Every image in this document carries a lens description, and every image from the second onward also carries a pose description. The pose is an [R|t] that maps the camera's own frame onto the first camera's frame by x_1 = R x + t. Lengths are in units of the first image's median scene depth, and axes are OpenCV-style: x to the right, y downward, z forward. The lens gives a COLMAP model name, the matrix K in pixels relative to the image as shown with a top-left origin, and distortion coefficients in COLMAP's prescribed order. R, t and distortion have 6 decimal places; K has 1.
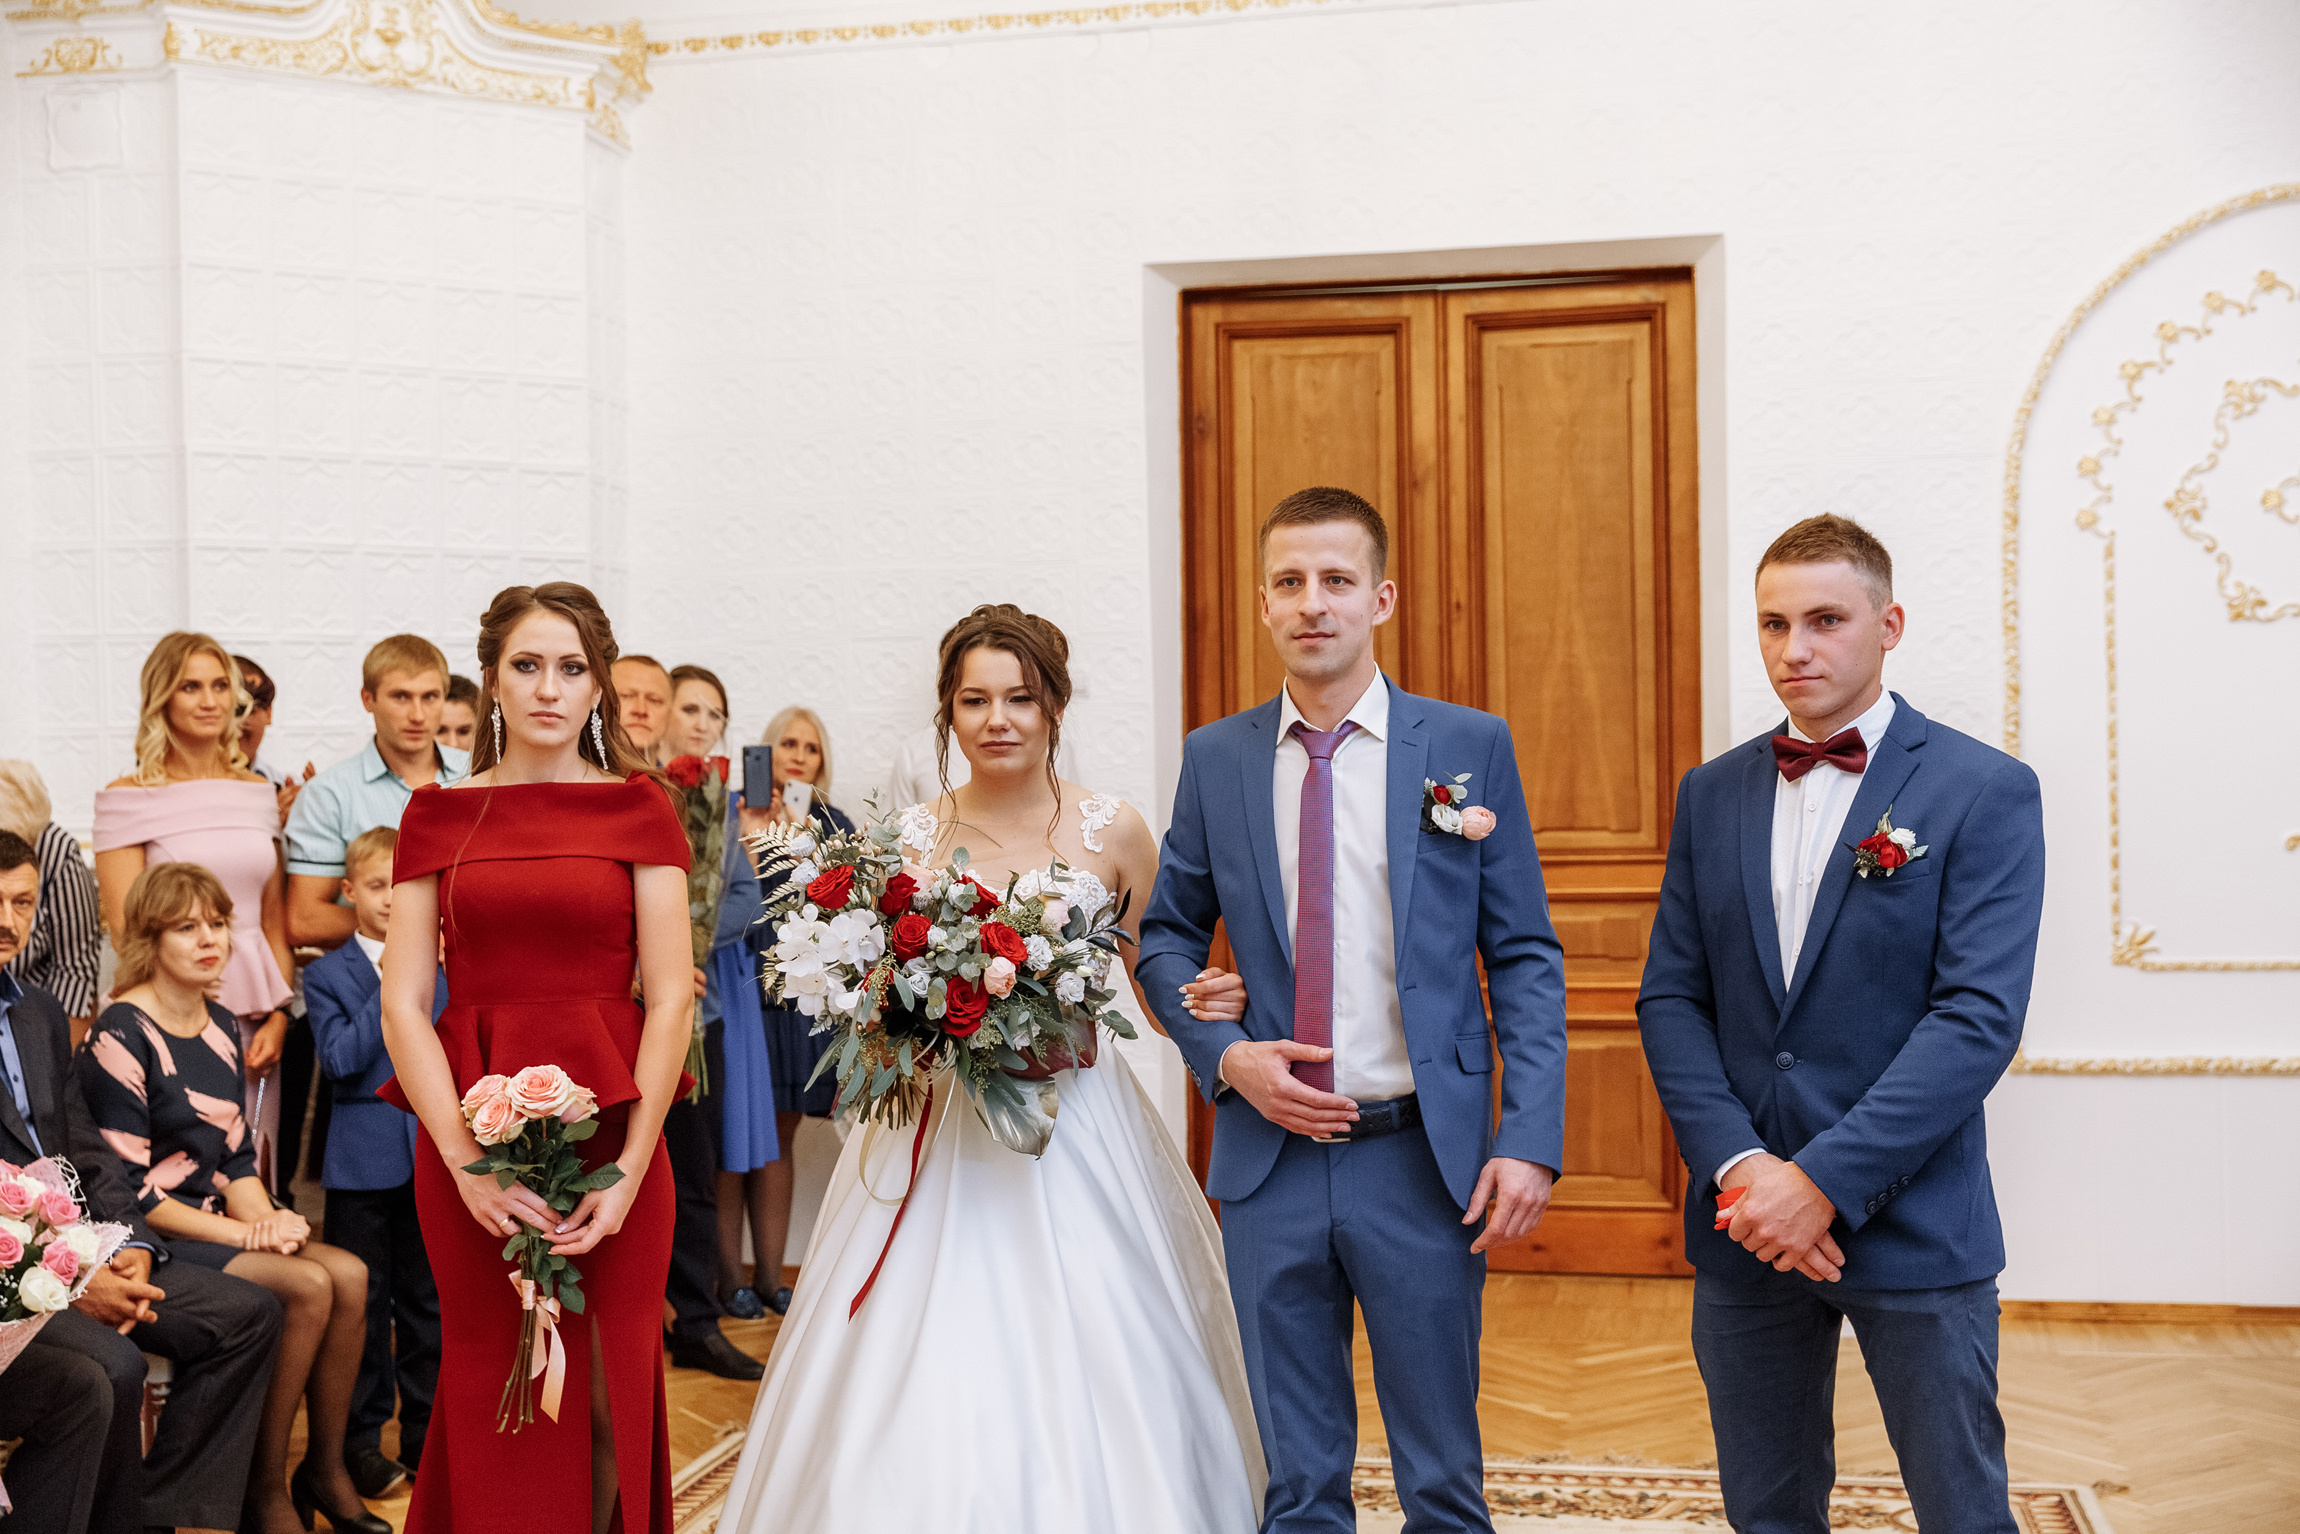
lens RADIAL K [[2708.9, 0, 1148.6], [0, 2708.9, 774.4], [0, 0, 1]] dist [0.008510, 0.009838]
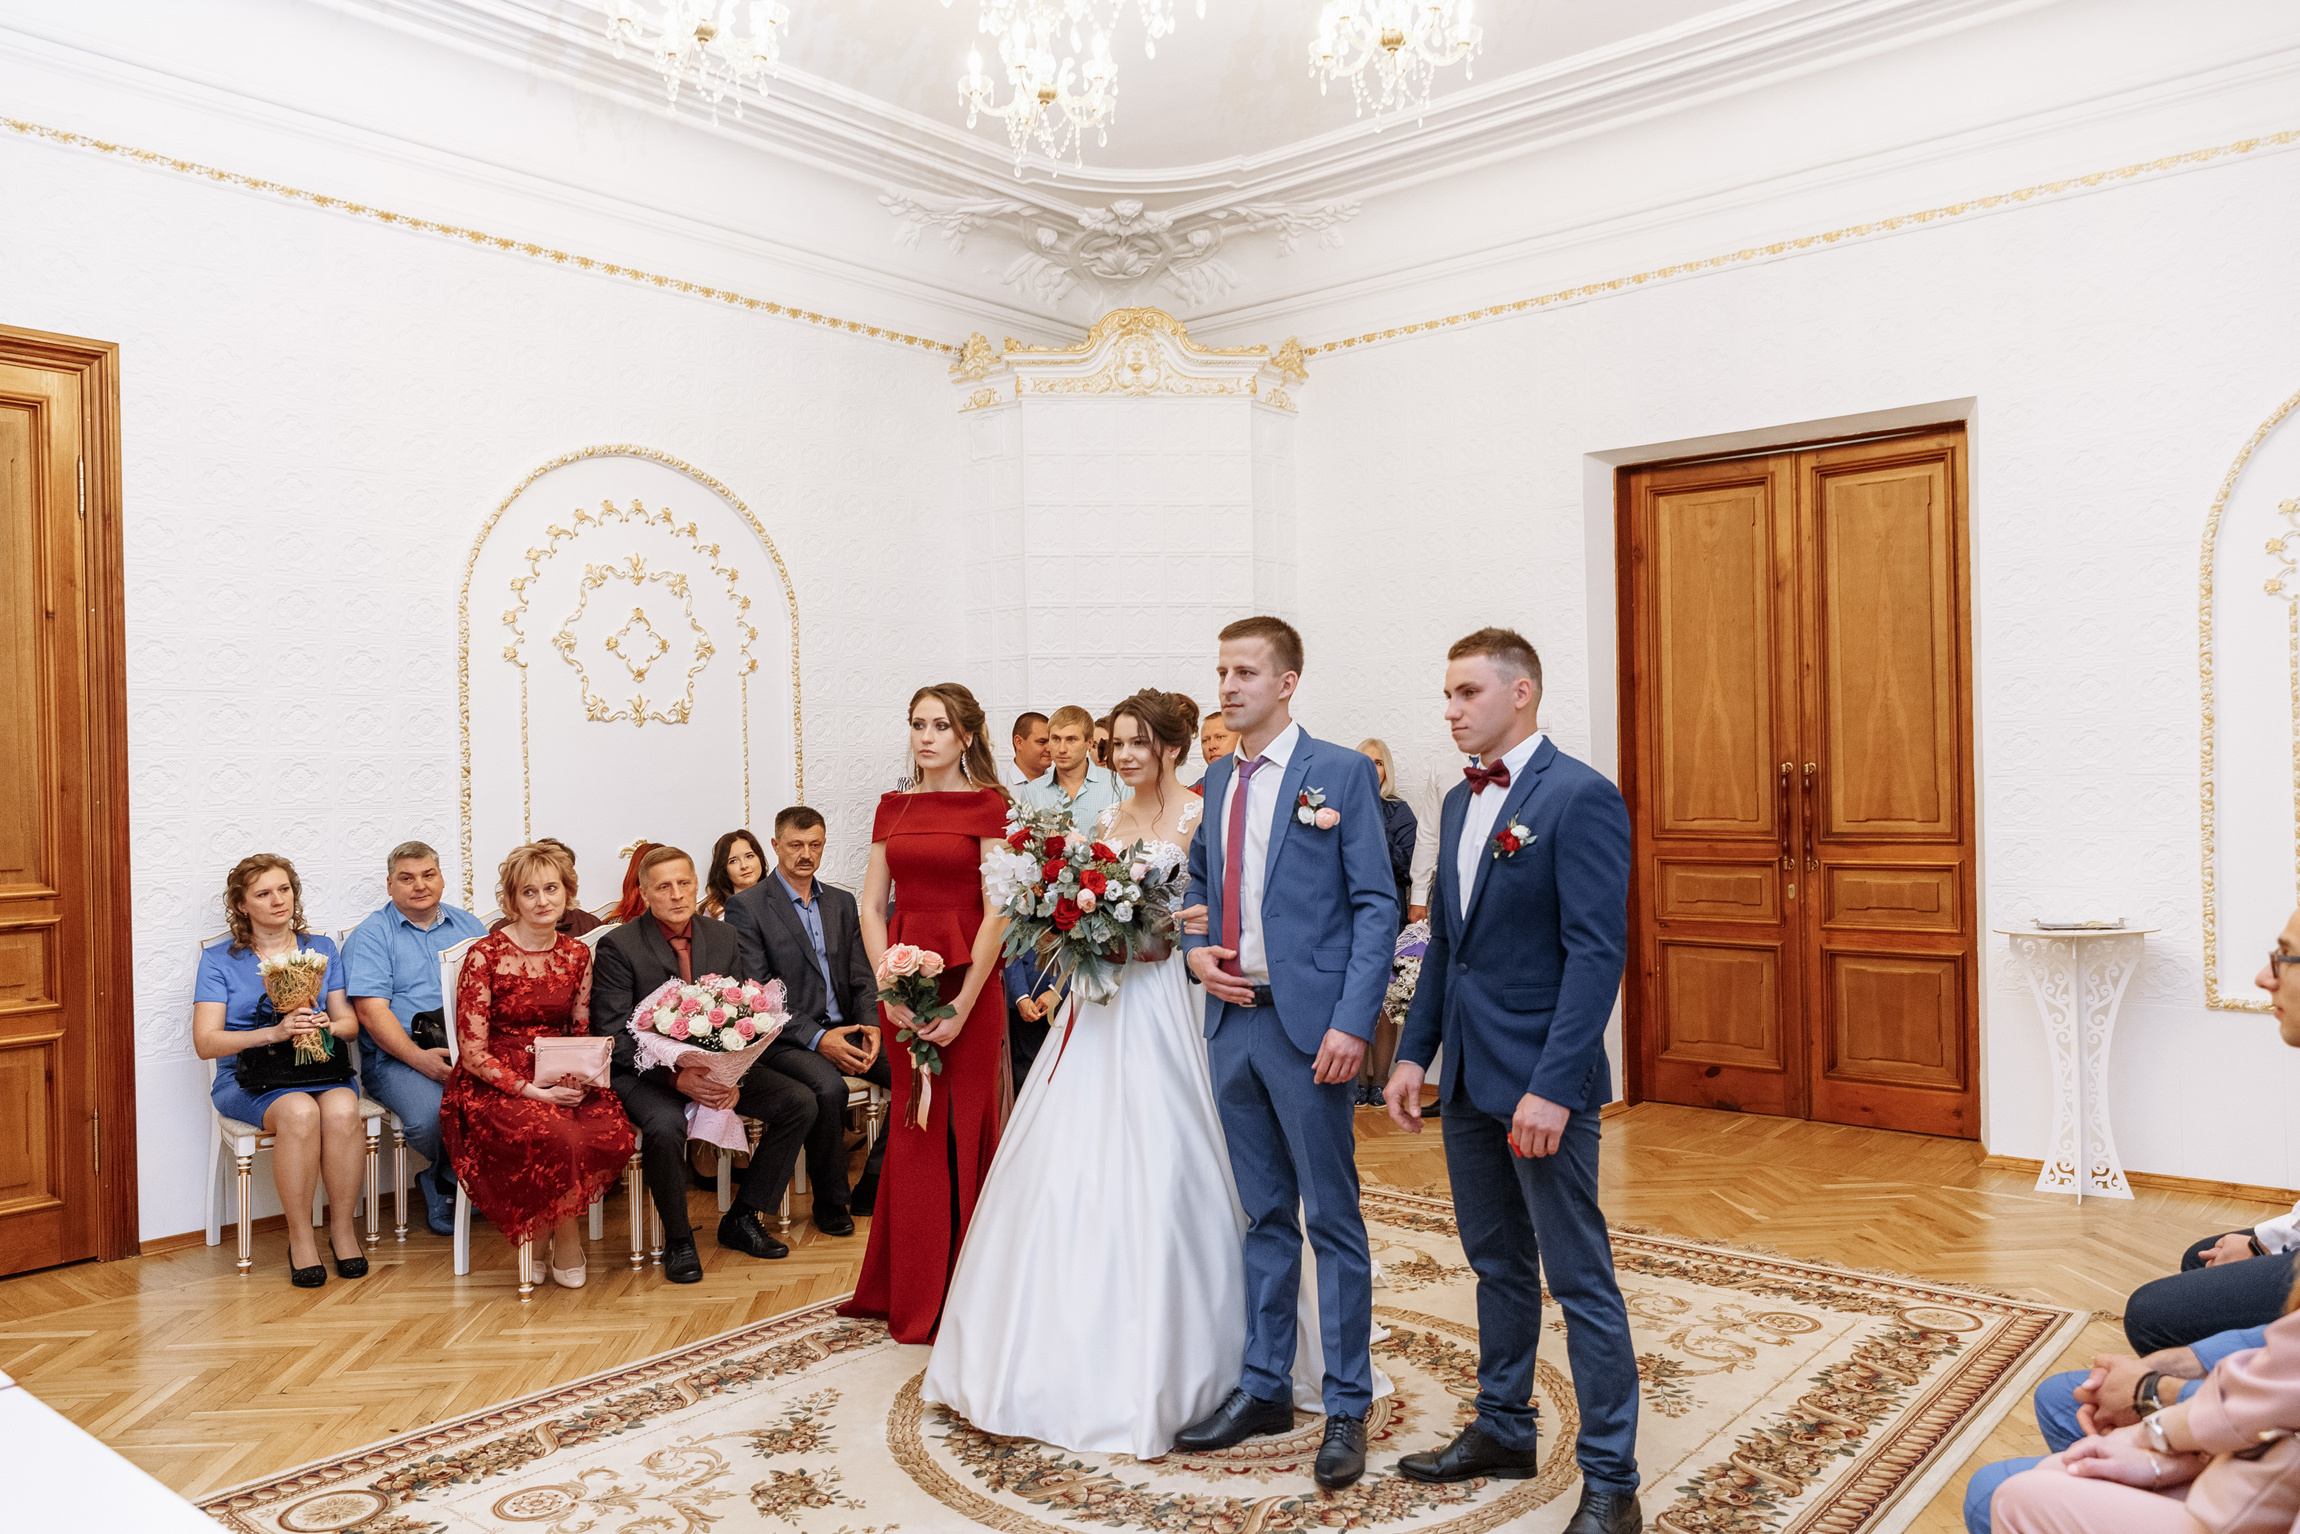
lens RADIAL K [[1696.7, 0, 1149.1], [0, 1696.7, 771.6], [0, 0, 1]] dist [0.007503, 0.000418]
pose [[0.877244, -0.001458, -0.480043, 0.266646], [0.001064, 0.999999, -0.001093, -0.005038], [0.480044, 0.000448, 0.877245, 0.024905]]
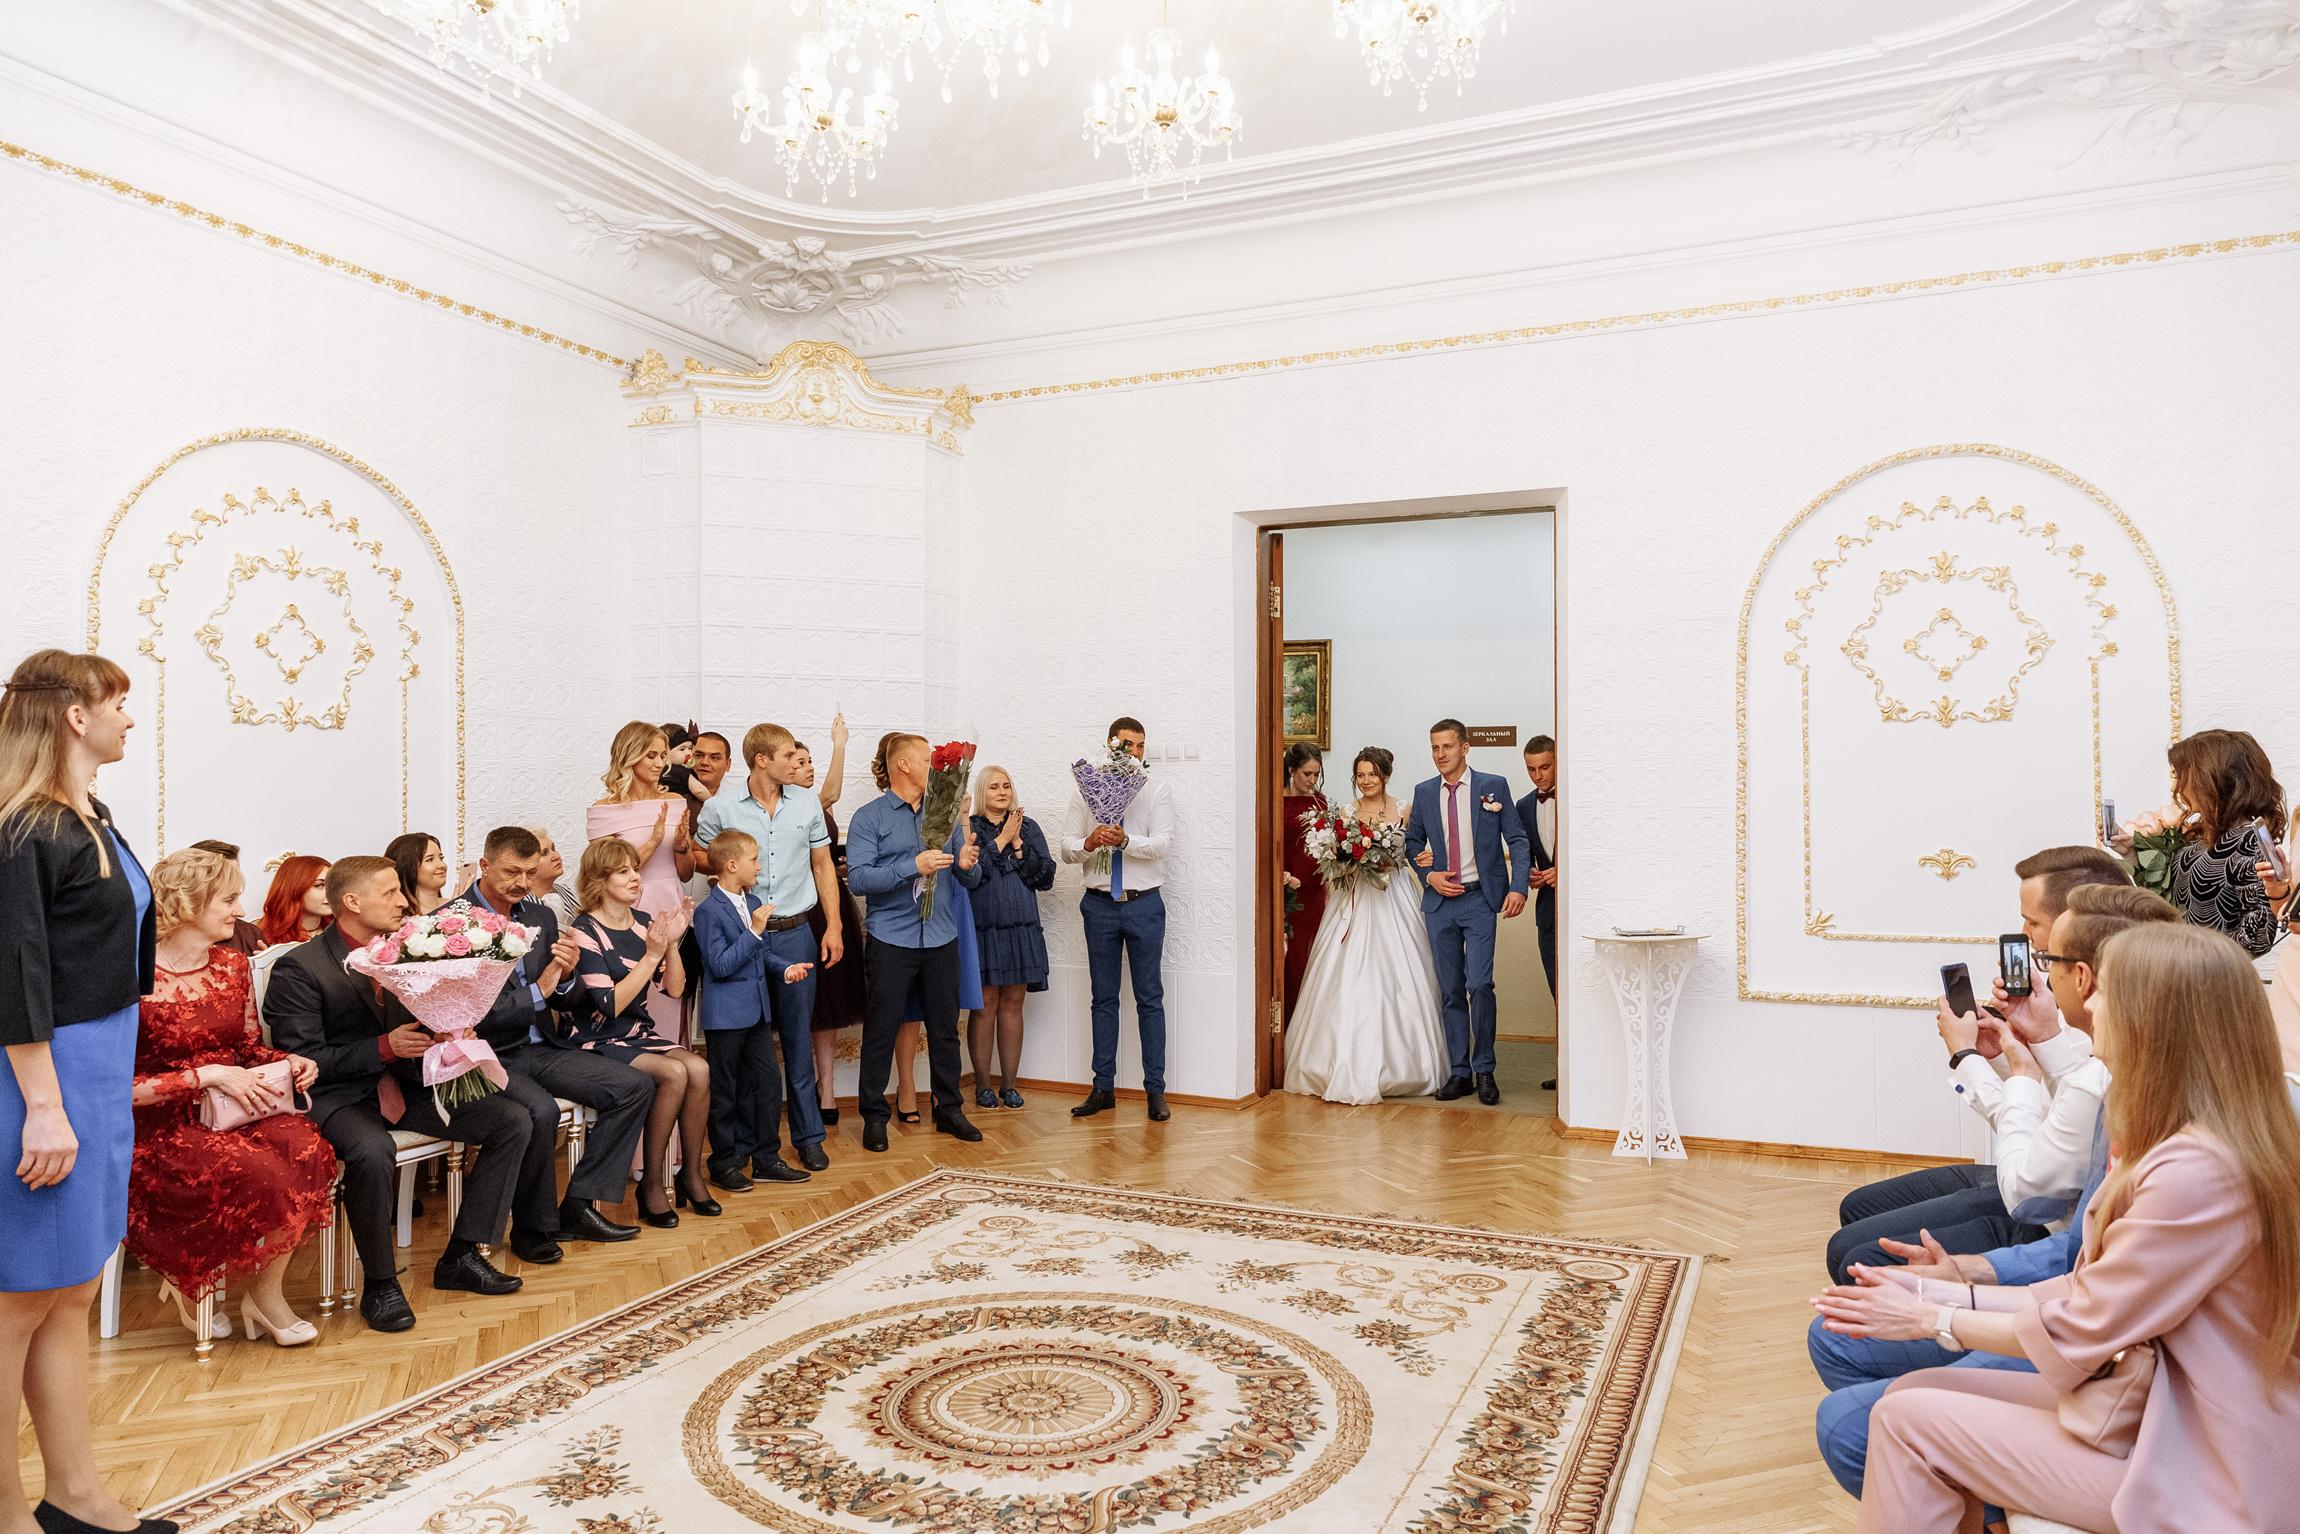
lens RADIAL K [[1563.6, 0, 1149.2], [0, 1563.6, 771.2], [0, 0, 1]] dist [0.010665, -0.002806]
pose [[0.978770, 0.012483, -0.204583, 0.164684], [-0.016813, 0.999670, -0.019437, -0.001993], [0.204273, 0.022464, 0.978656, 0.010144]]
